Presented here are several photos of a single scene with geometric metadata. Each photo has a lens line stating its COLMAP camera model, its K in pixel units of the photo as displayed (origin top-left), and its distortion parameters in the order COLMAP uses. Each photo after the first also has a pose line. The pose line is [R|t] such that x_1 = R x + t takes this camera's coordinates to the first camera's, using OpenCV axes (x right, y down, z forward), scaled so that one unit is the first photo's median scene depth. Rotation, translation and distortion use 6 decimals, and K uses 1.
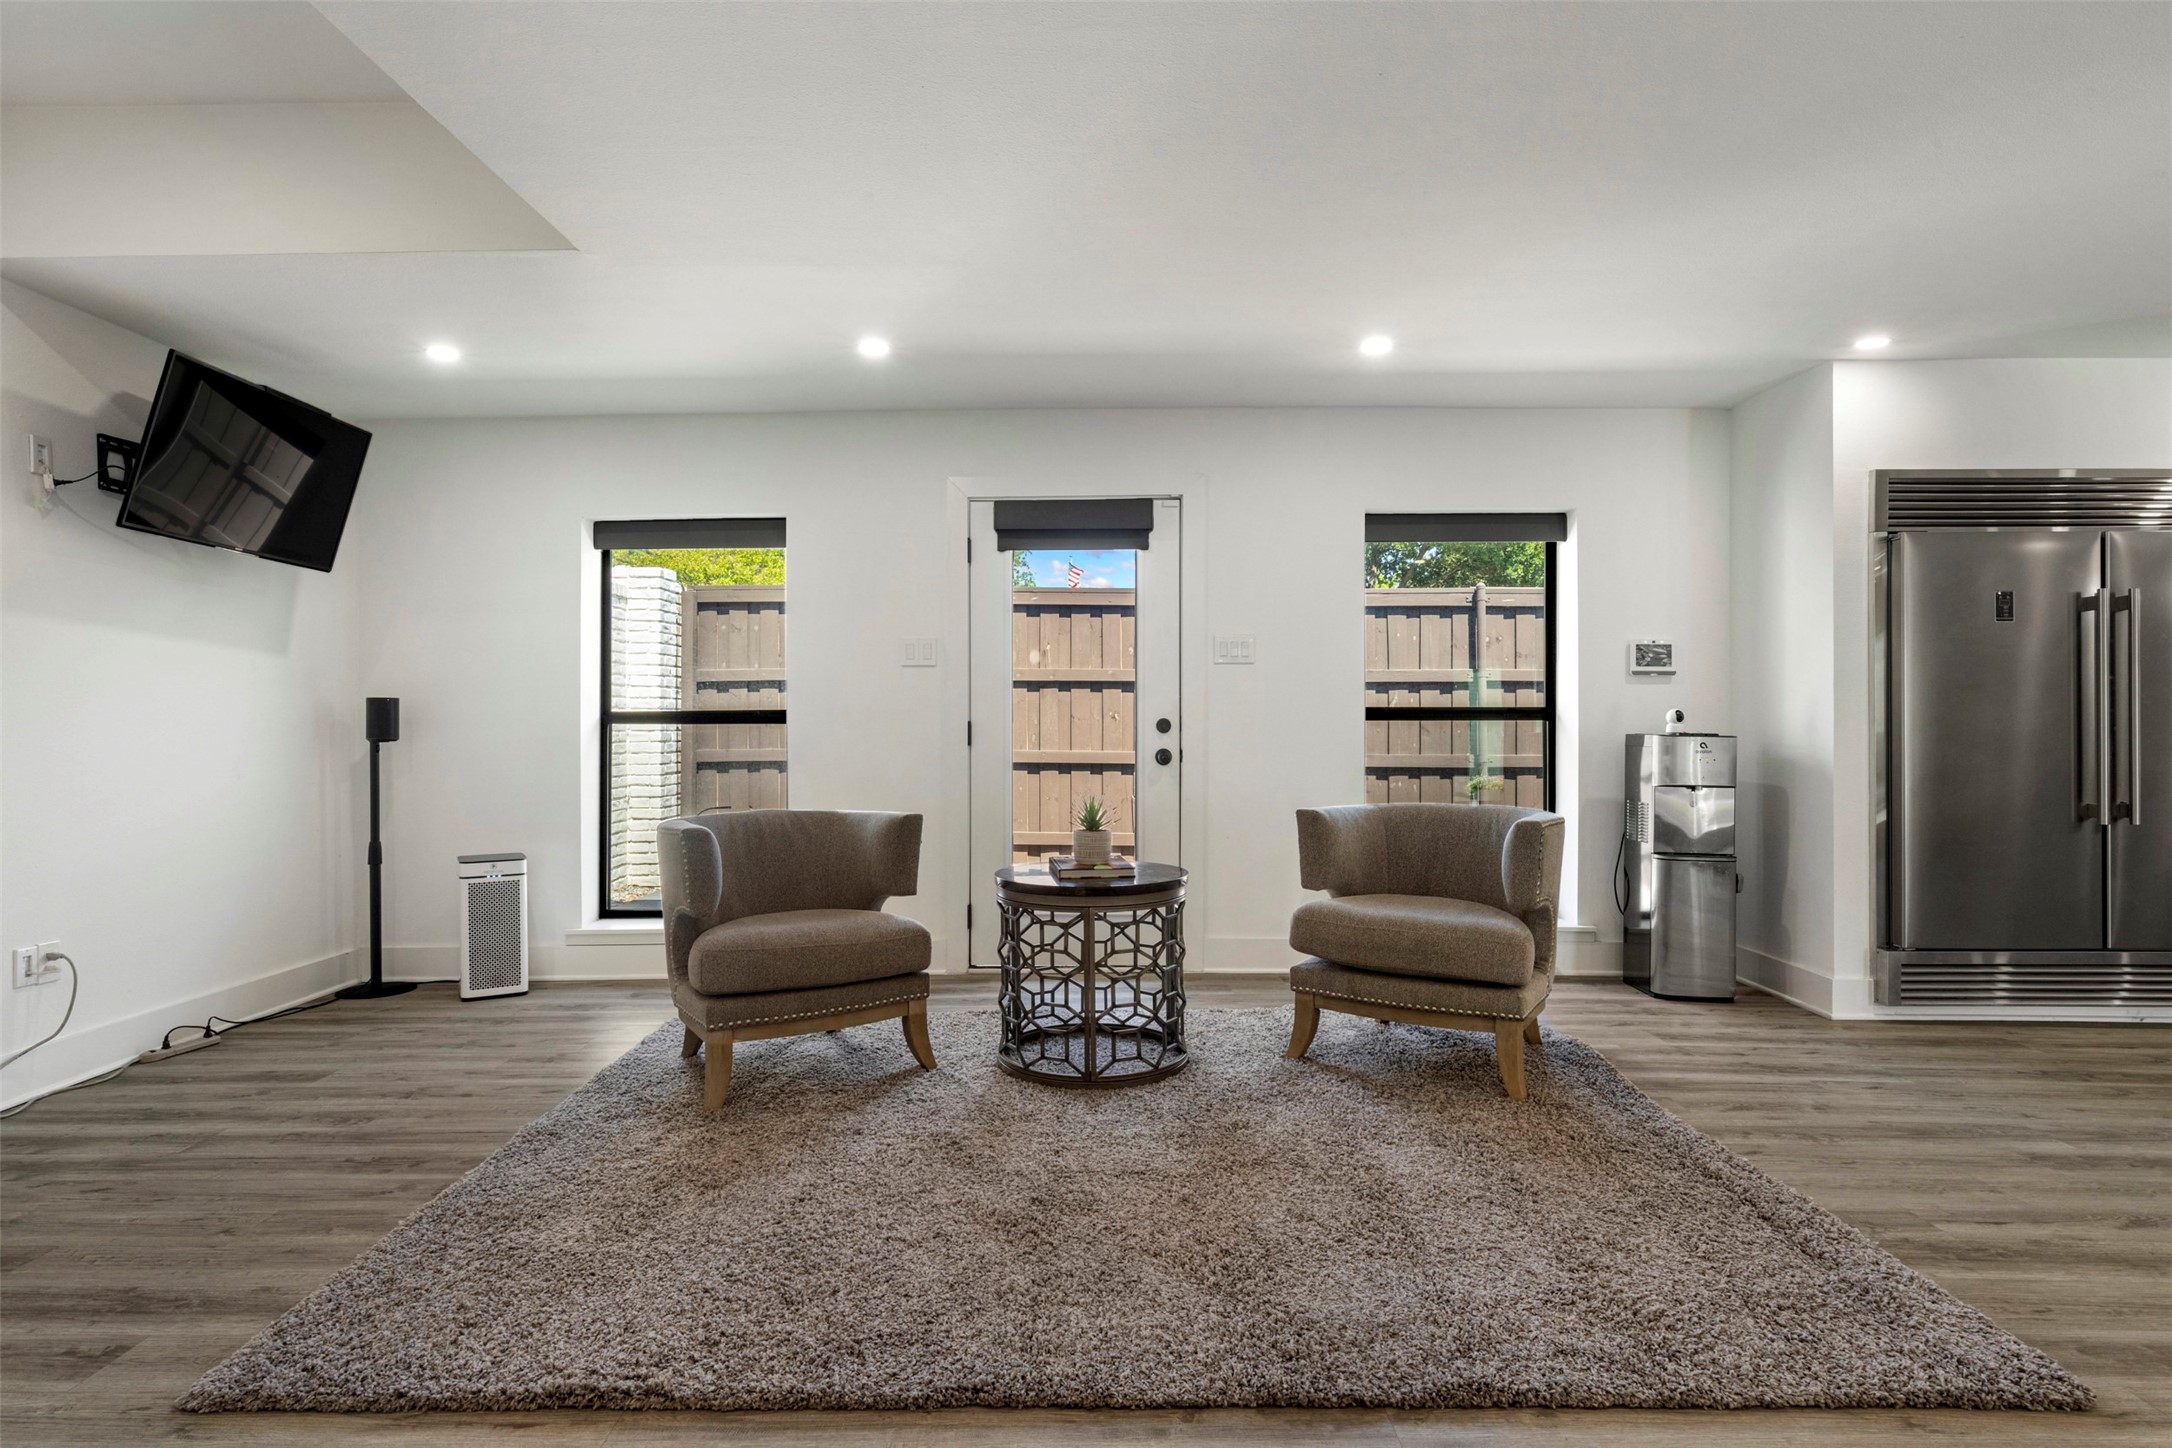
lens RADIAL K [[1185.7, 0, 1086.0], [0, 1185.7, 724.0], [0, 0, 1]] dist [0.005037, 0.000889]
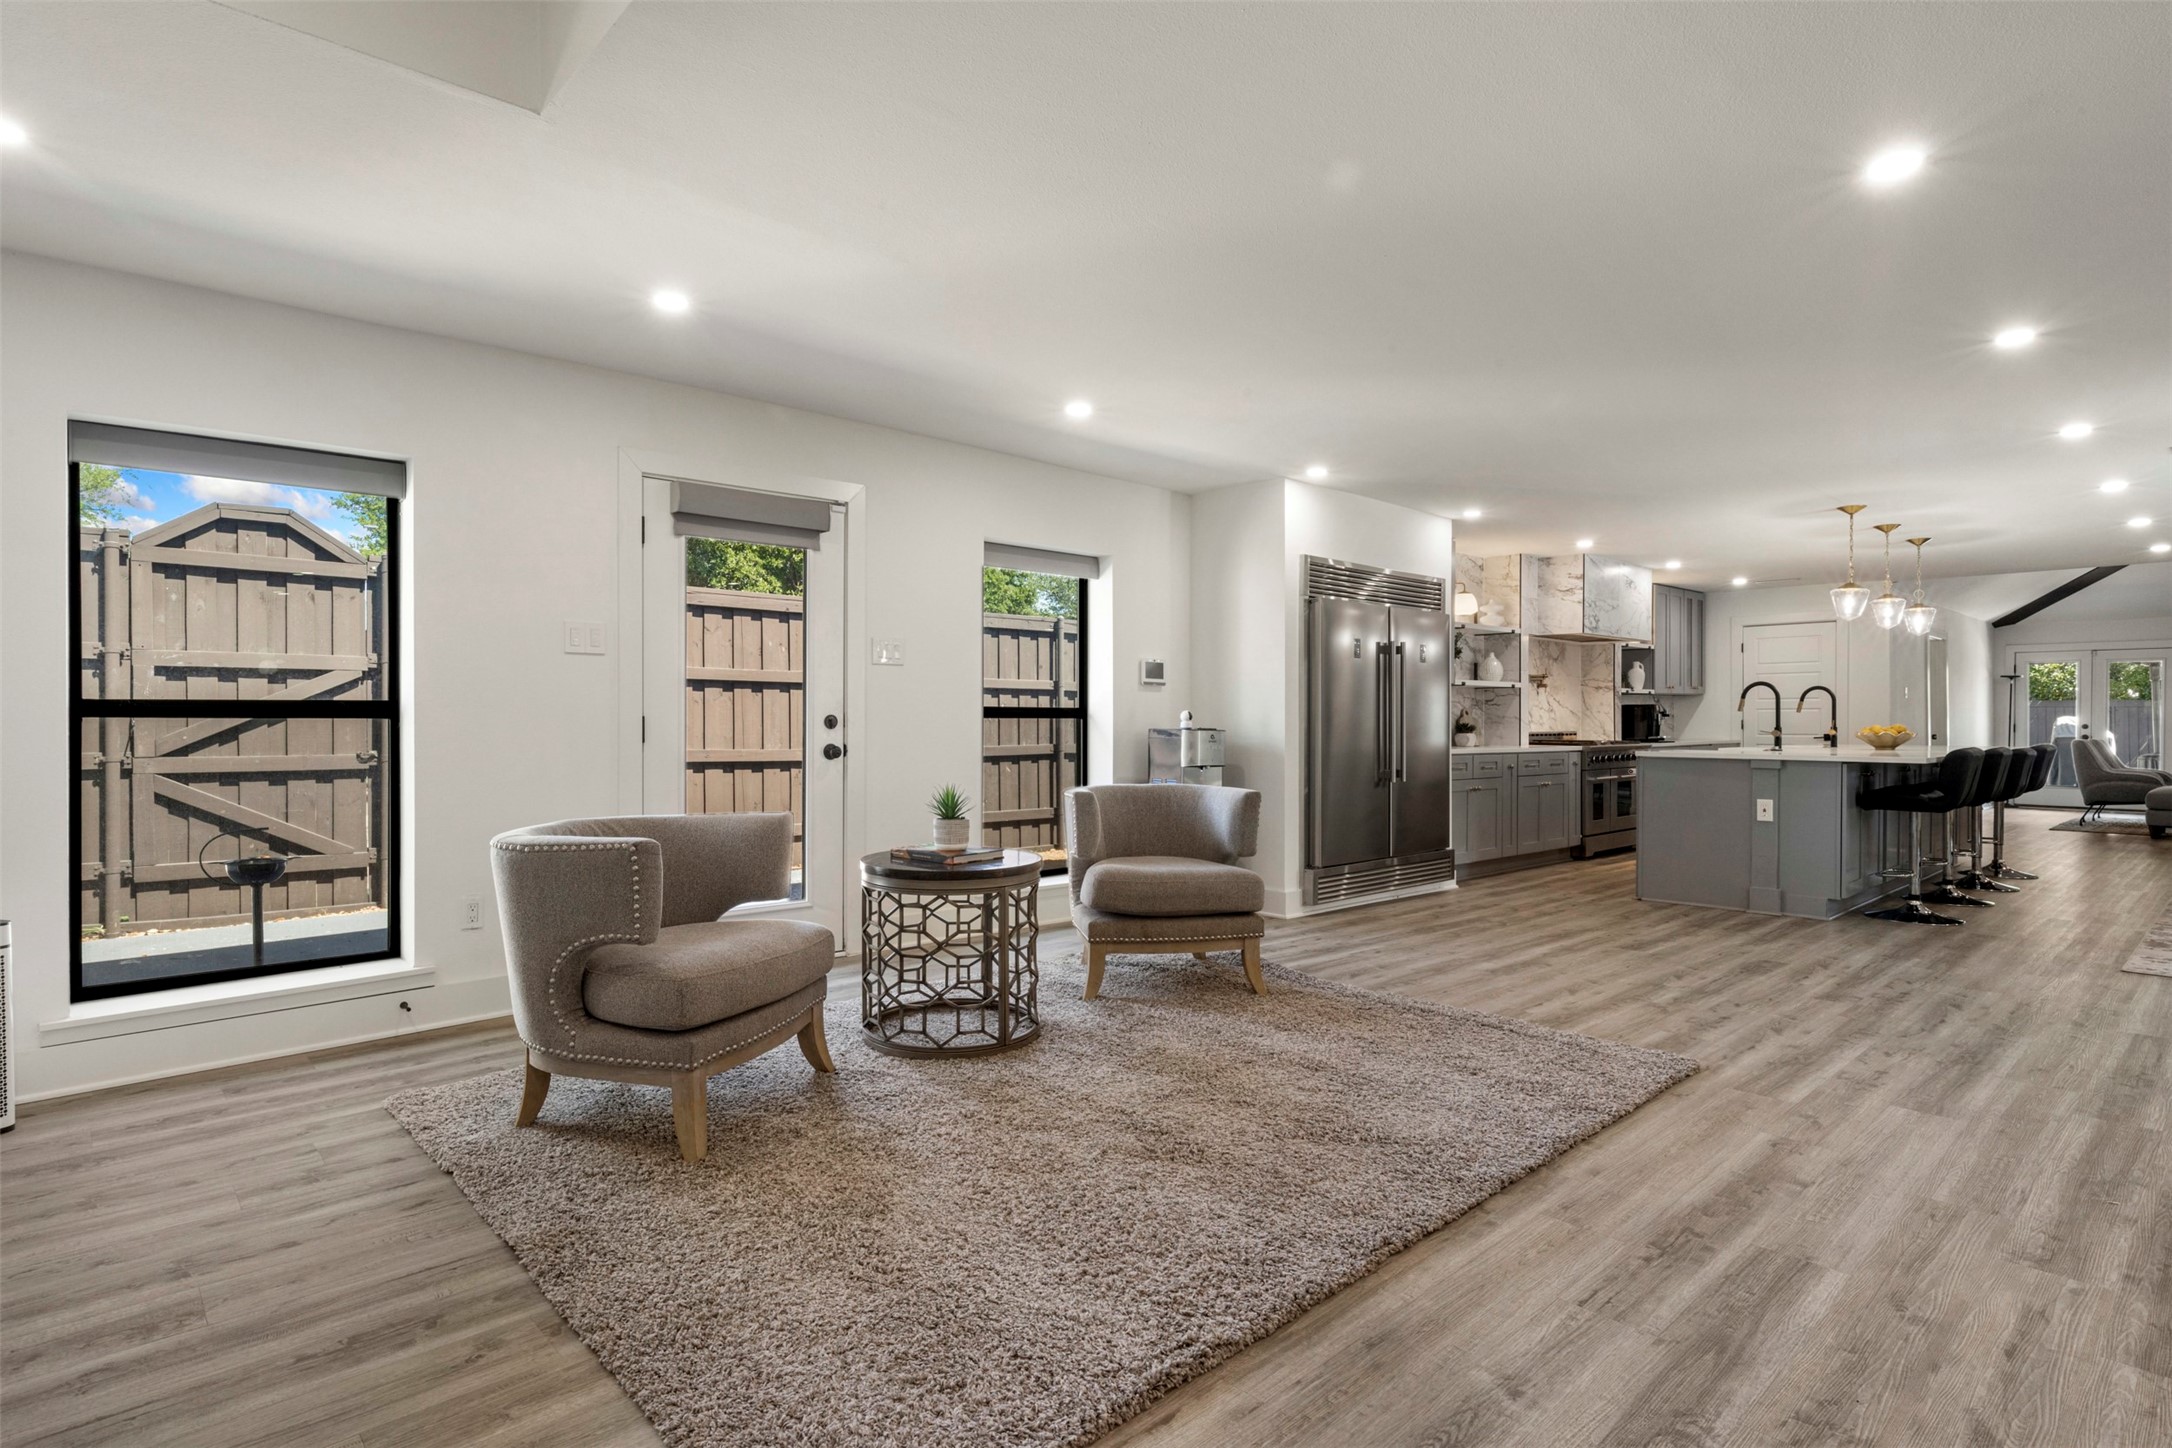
lens RADIAL K [[1107.8, 0, 1076.8], [0, 1107.8, 730.5], [0, 0, 1]] dist [0.003560, 0.000171]
pose [[0.725757, -0.002174, 0.687948, -0.482282], [-0.002370, 0.999981, 0.005660, 0.003215], [-0.687947, -0.005738, 0.725738, 0.157494]]
